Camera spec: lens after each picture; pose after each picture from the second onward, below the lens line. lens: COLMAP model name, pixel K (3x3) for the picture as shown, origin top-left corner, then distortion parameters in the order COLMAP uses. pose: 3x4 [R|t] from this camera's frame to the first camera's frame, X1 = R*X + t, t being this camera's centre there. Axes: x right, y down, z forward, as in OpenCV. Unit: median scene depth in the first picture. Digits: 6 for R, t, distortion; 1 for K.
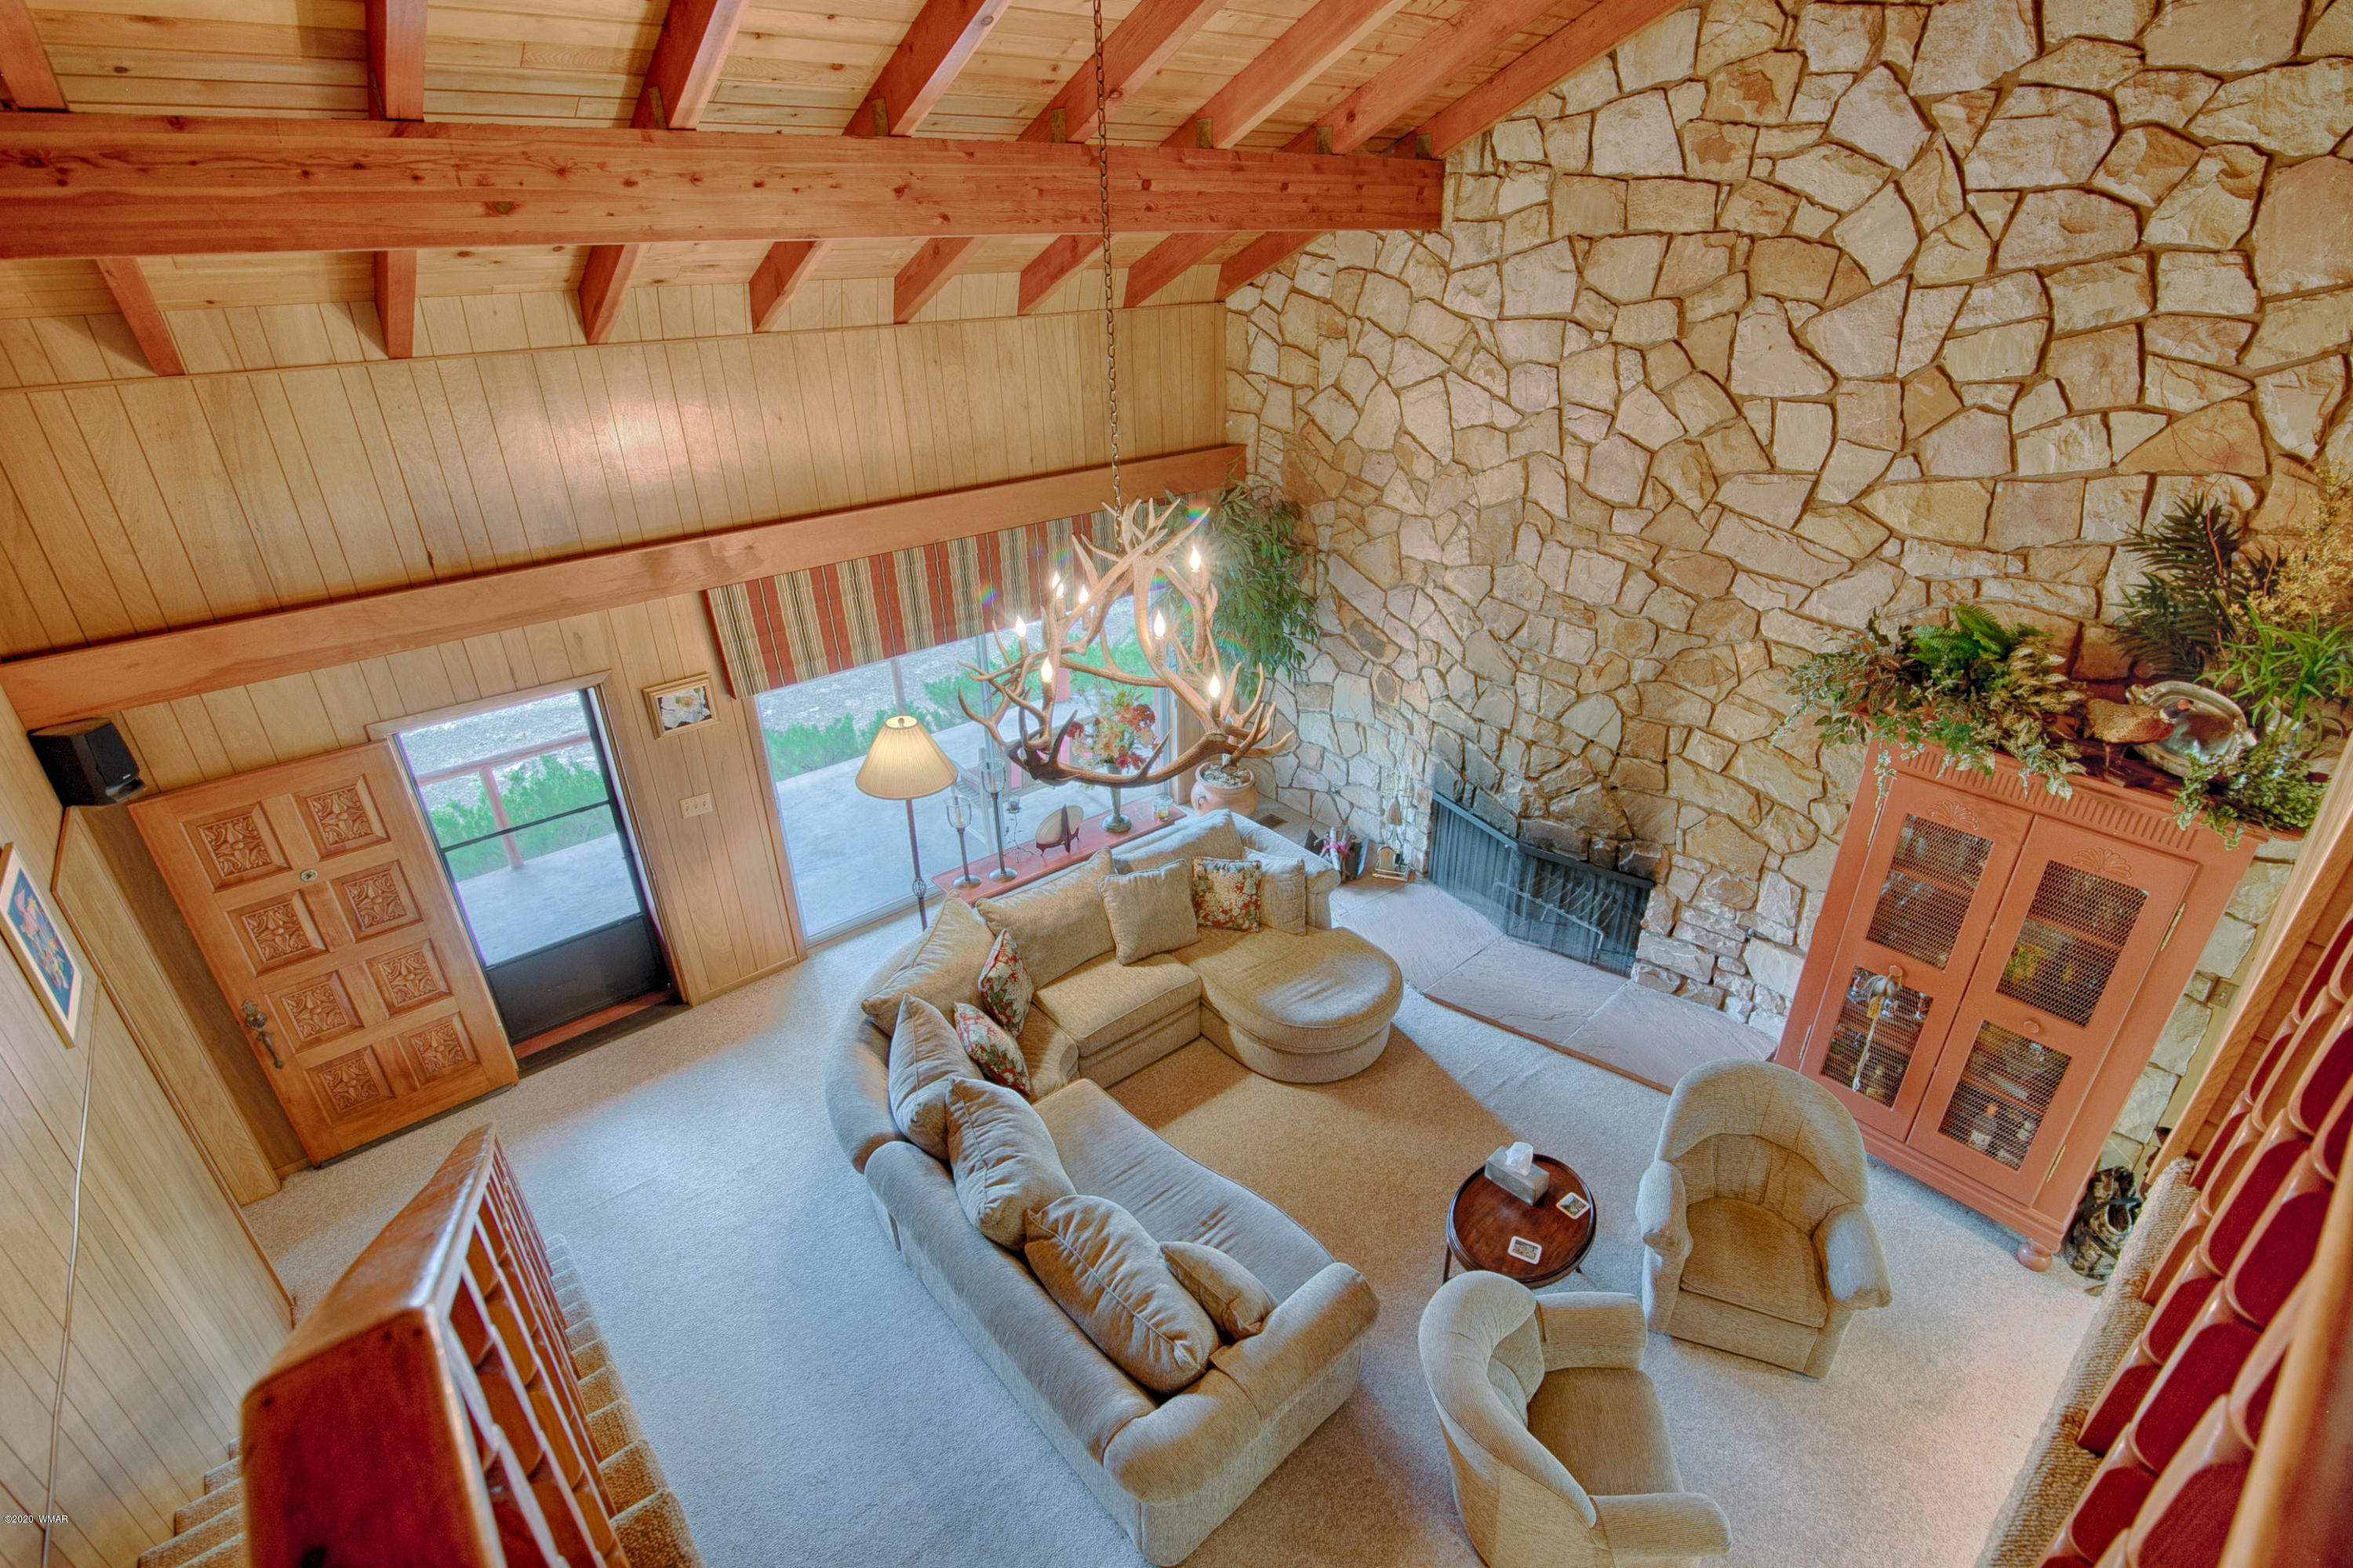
lens RADIAL K [[1076.9, 0, 1176.7], [0, 1076.9, 782.2], [0, 0, 1]] dist [-0.002162, -0.000016]
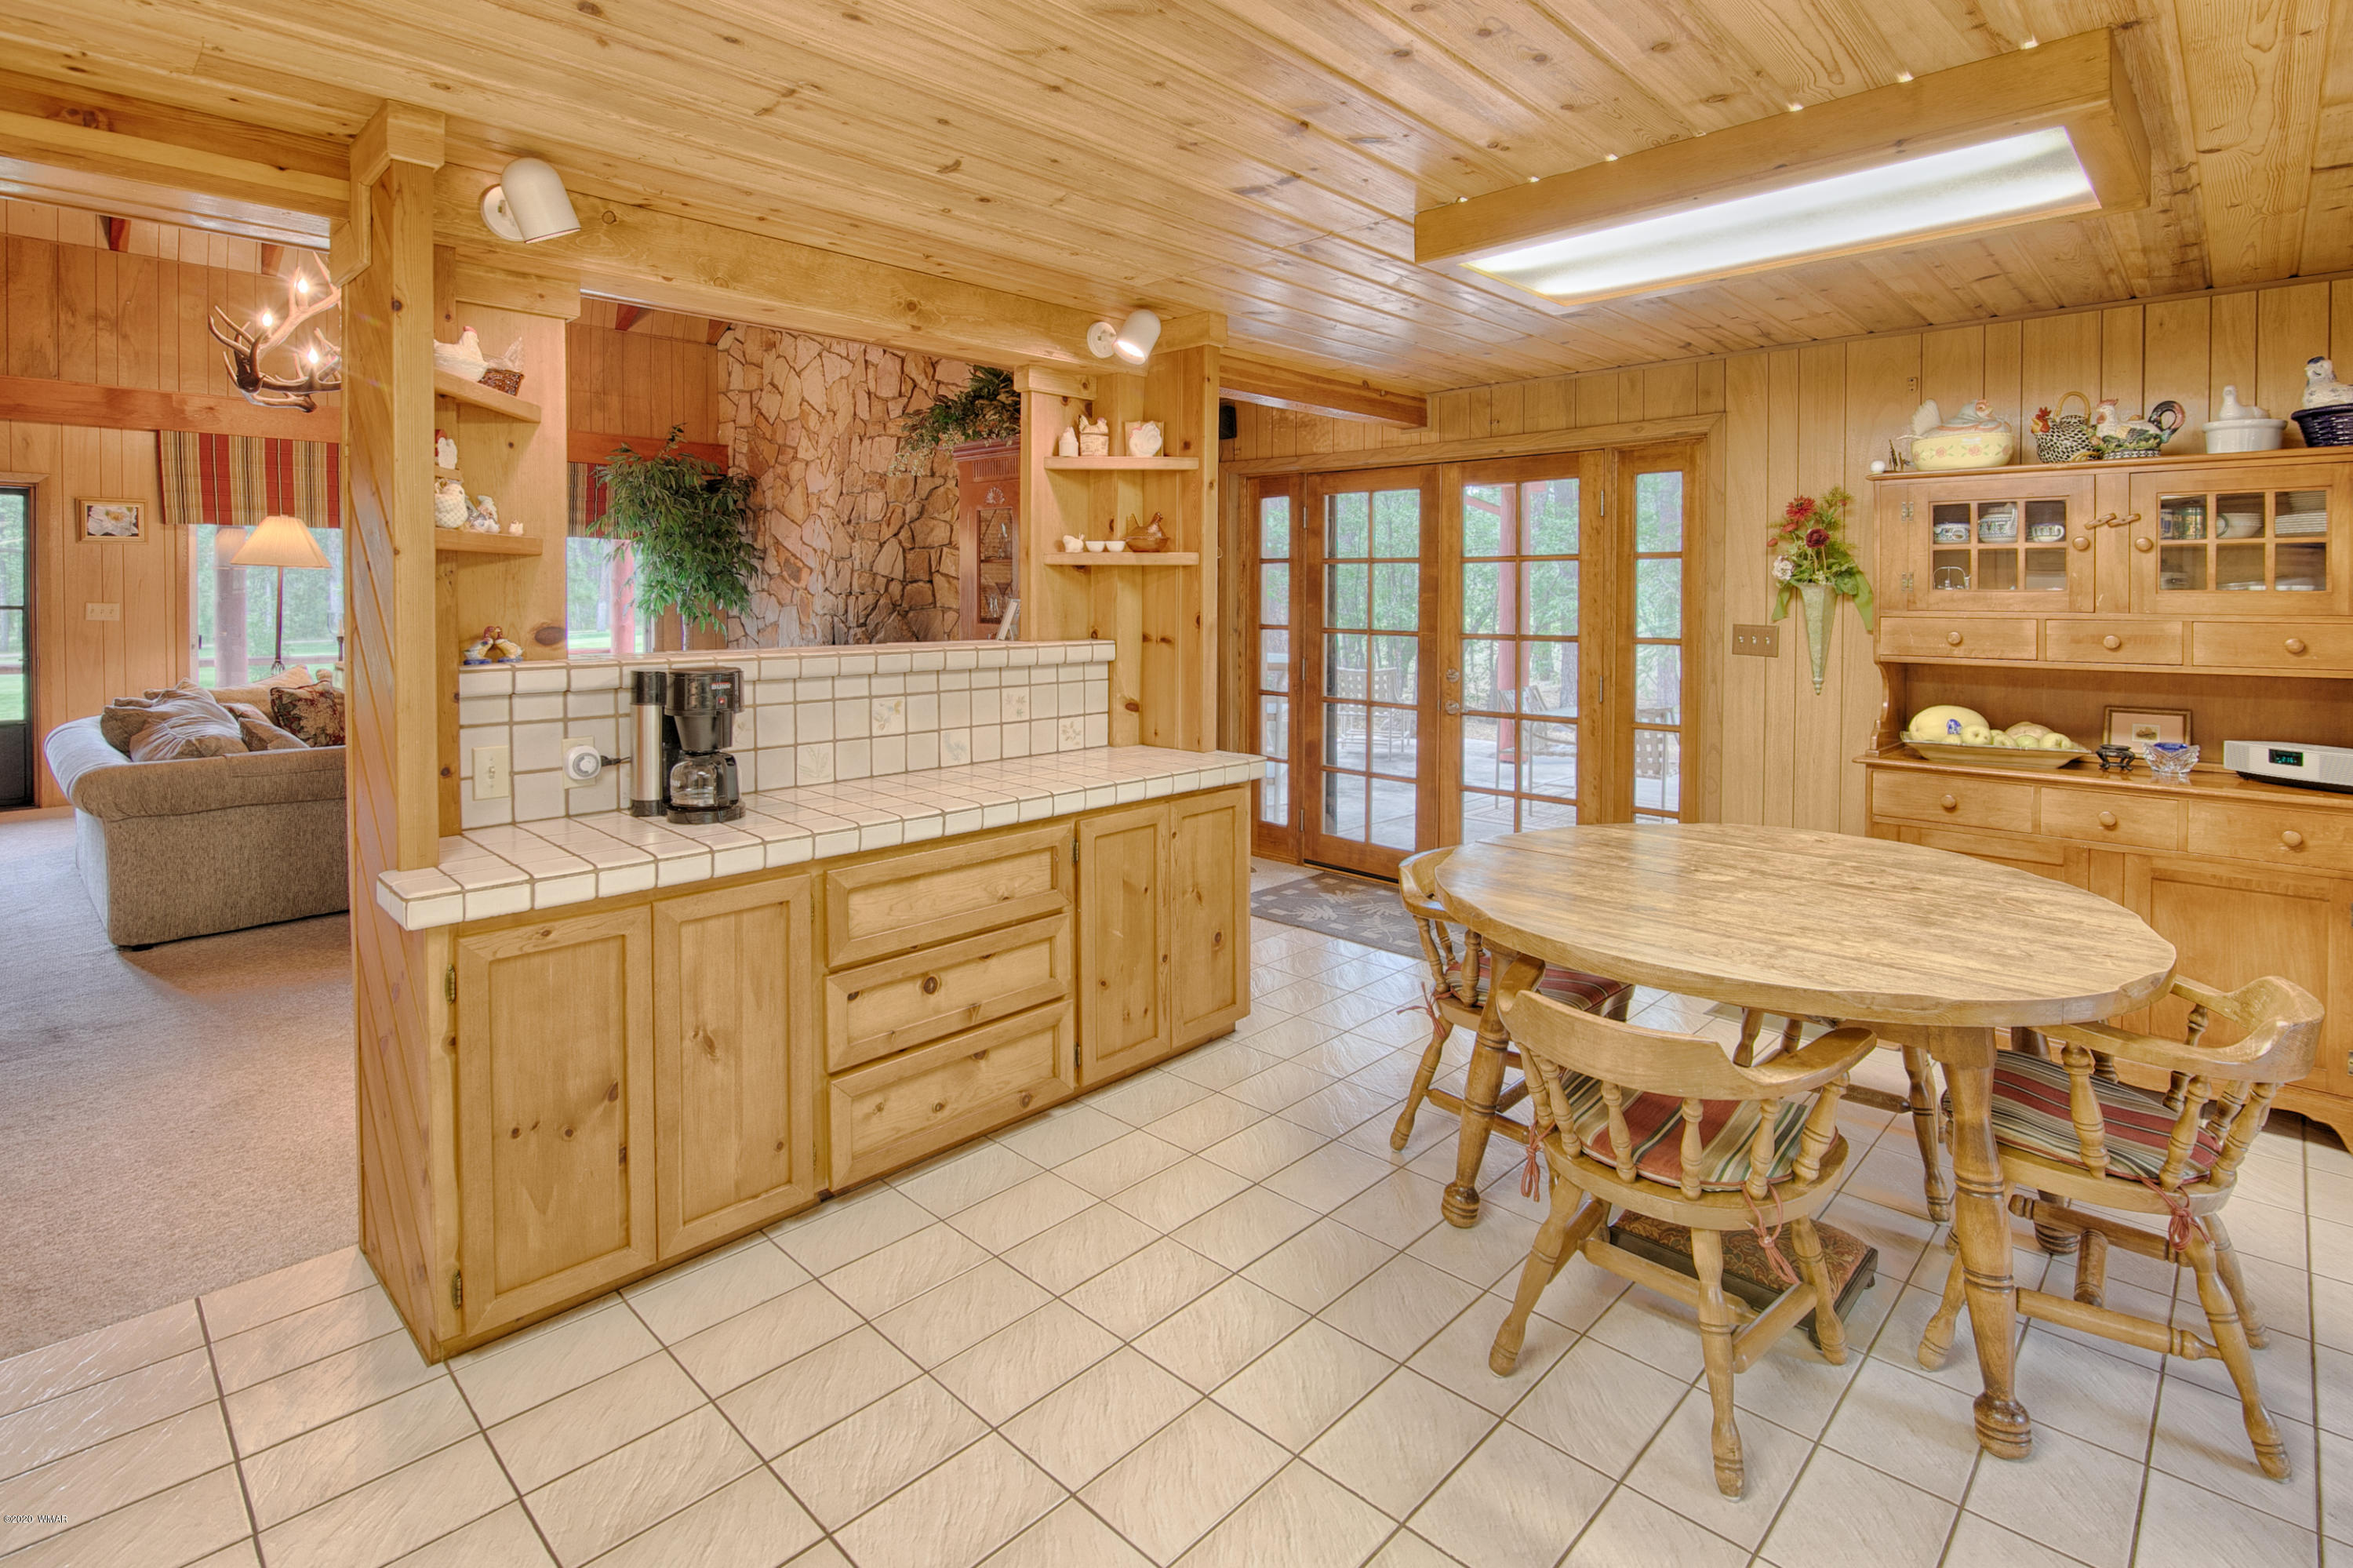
lens RADIAL K [[1142.2, 0, 1172.7], [0, 1142.2, 611.6], [0, 0, 1]] dist [-0.006493, -0.001337]
pose [[0.995678, 0.016778, 0.091349, 0.601112], [0.025046, 0.898605, -0.438043, 0.595718], [-0.089436, 0.438437, 0.894301, -0.203203]]
